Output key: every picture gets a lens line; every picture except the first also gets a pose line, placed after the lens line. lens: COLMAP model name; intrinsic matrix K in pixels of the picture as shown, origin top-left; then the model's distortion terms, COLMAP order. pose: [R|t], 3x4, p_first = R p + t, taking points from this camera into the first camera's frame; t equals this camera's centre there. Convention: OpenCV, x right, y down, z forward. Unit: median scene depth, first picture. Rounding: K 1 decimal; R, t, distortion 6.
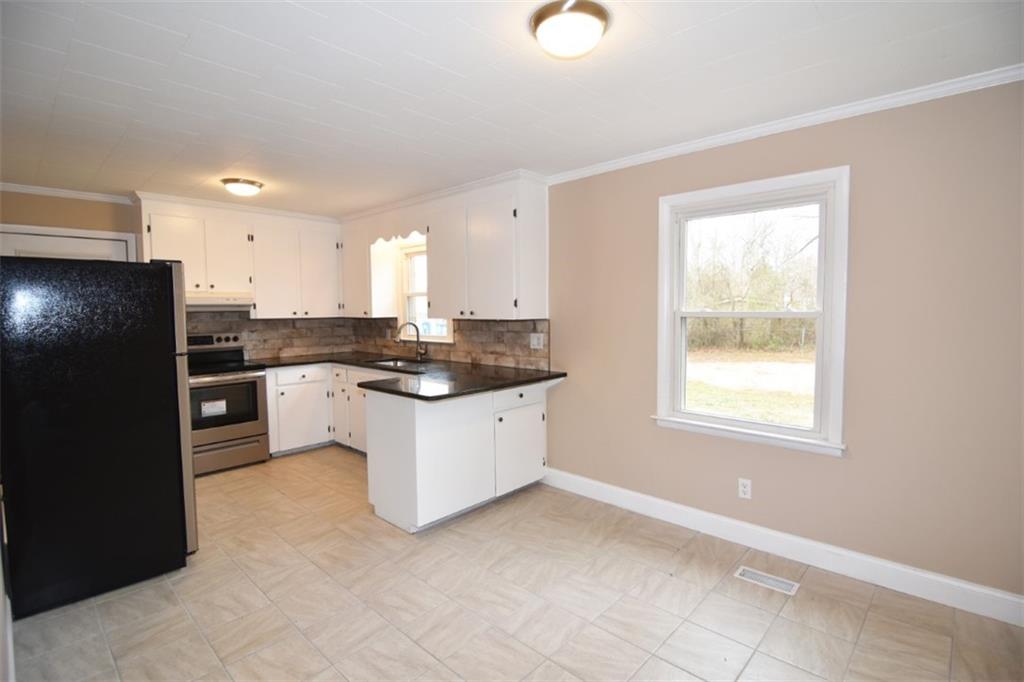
lens RADIAL K [[490.6, 0, 519.9], [0, 490.6, 339.1], [0, 0, 1]] dist [-0.010769, -0.007513]
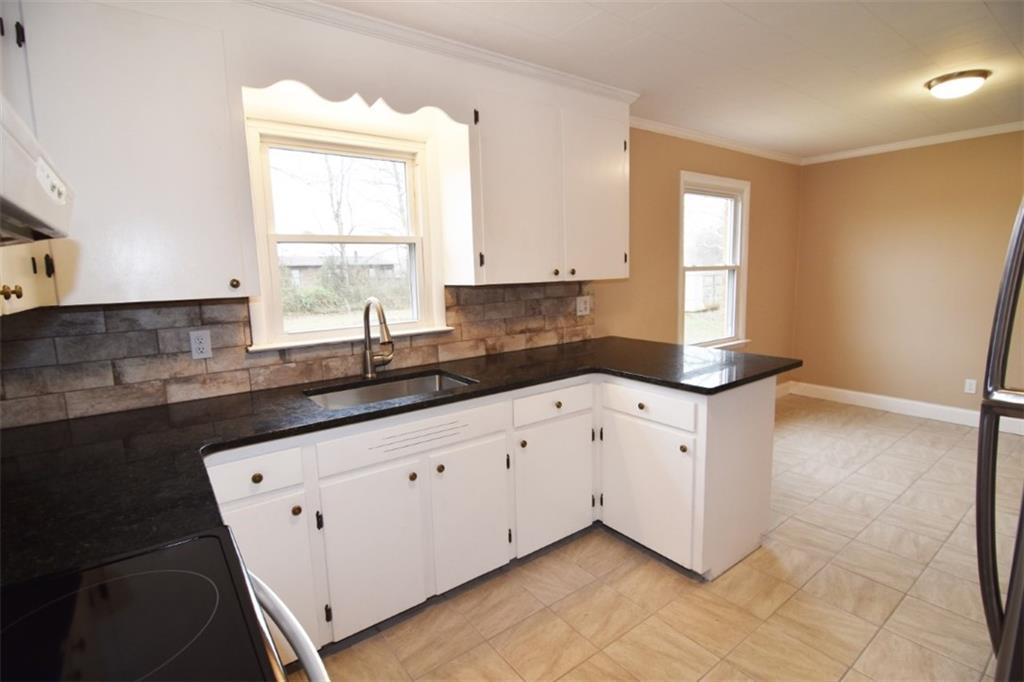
lens RADIAL K [[490.6, 0, 515.6], [0, 490.6, 339.2], [0, 0, 1]] dist [-0.010769, -0.007513]
pose [[0.175066, -0.136018, 0.975116, -0.756923], [0.087184, 0.988662, 0.122255, -0.048642], [-0.980689, 0.063611, 0.184940, 0.908173]]
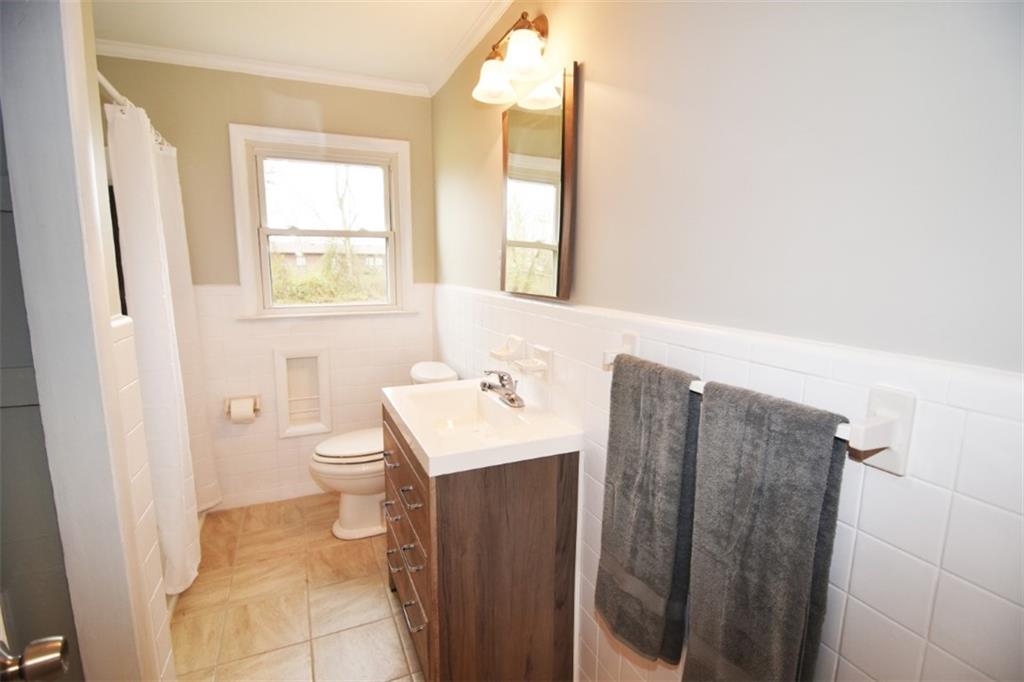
lens RADIAL K [[490.6, 0, 520.8], [0, 490.6, 343.7], [0, 0, 1]] dist [-0.010769, -0.007513]
pose [[0.365194, -0.140963, 0.920197, -0.222096], [0.050500, 0.990014, 0.131616, -0.009886], [-0.929561, -0.001595, 0.368665, 0.183192]]
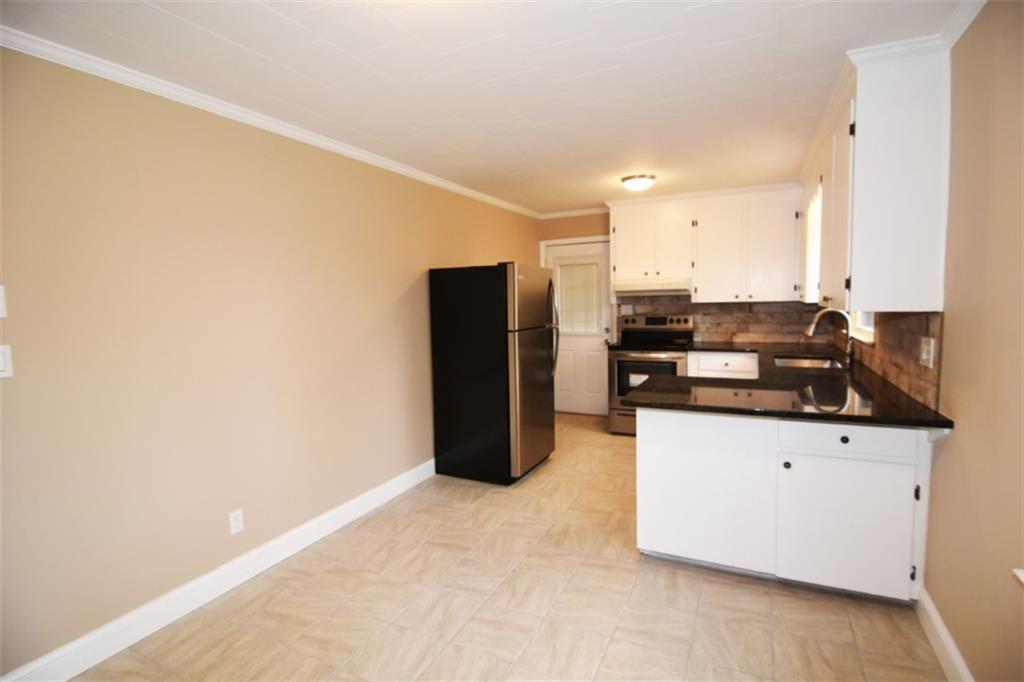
lens RADIAL K [[490.6, 0, 516.1], [0, 490.6, 338.7], [0, 0, 1]] dist [-0.010769, -0.007513]
pose [[0.292858, 0.082081, -0.952626, 0.385510], [-0.039481, 0.996497, 0.073724, -0.030538], [0.955340, 0.016020, 0.295073, 0.387505]]
